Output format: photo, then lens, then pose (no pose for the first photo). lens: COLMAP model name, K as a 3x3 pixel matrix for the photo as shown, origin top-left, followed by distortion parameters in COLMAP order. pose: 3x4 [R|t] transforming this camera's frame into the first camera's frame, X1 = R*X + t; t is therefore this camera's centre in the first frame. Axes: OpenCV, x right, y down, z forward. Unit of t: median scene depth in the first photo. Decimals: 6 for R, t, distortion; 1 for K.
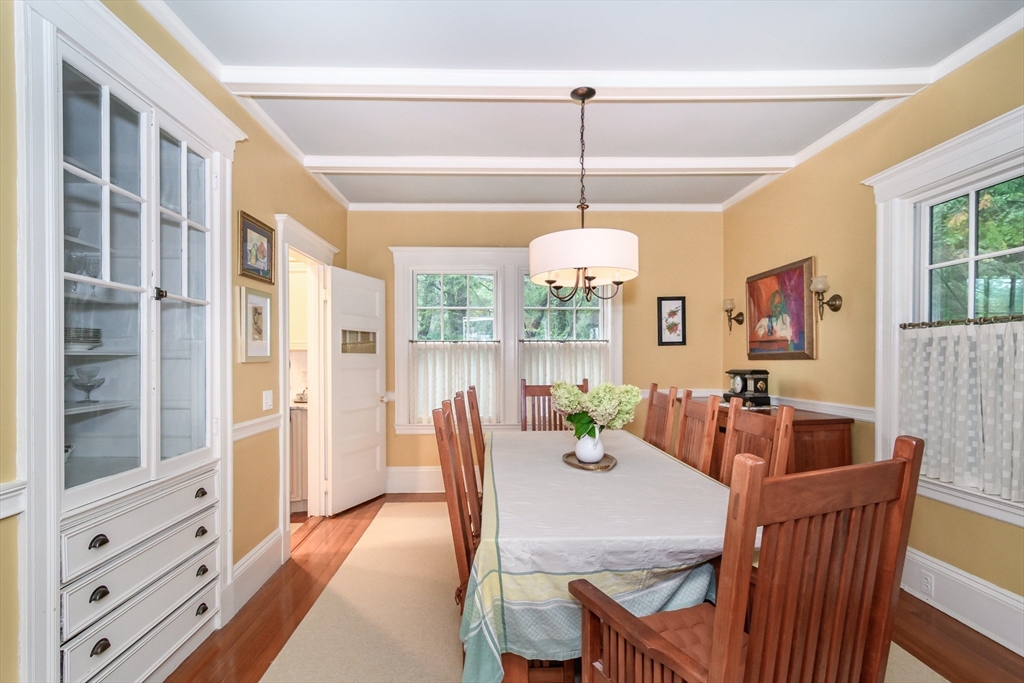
lens RADIAL K [[494.7, 0, 509.3], [0, 494.7, 351.4], [0, 0, 1]] dist [-0.015728, 0.000174]
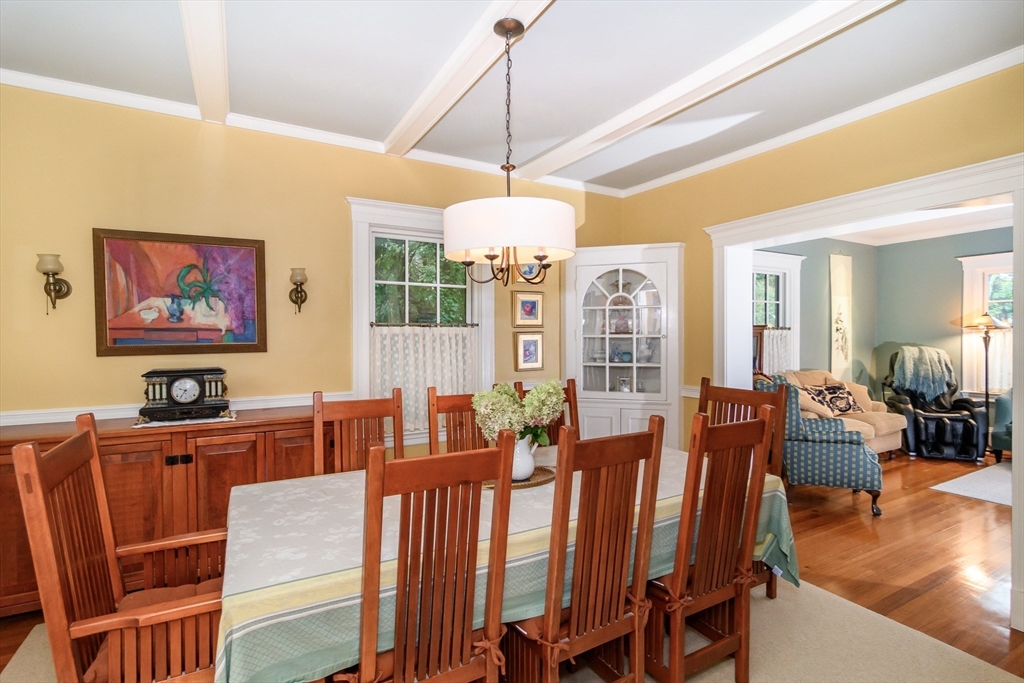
lens RADIAL K [[494.7, 0, 512.7], [0, 494.7, 343.2], [0, 0, 1]] dist [-0.015728, 0.000174]
pose [[-0.448483, -0.001276, 0.893790, -0.366989], [-0.001111, 0.999999, 0.000870, -0.001780], [-0.893791, -0.000603, -0.448484, 0.895859]]
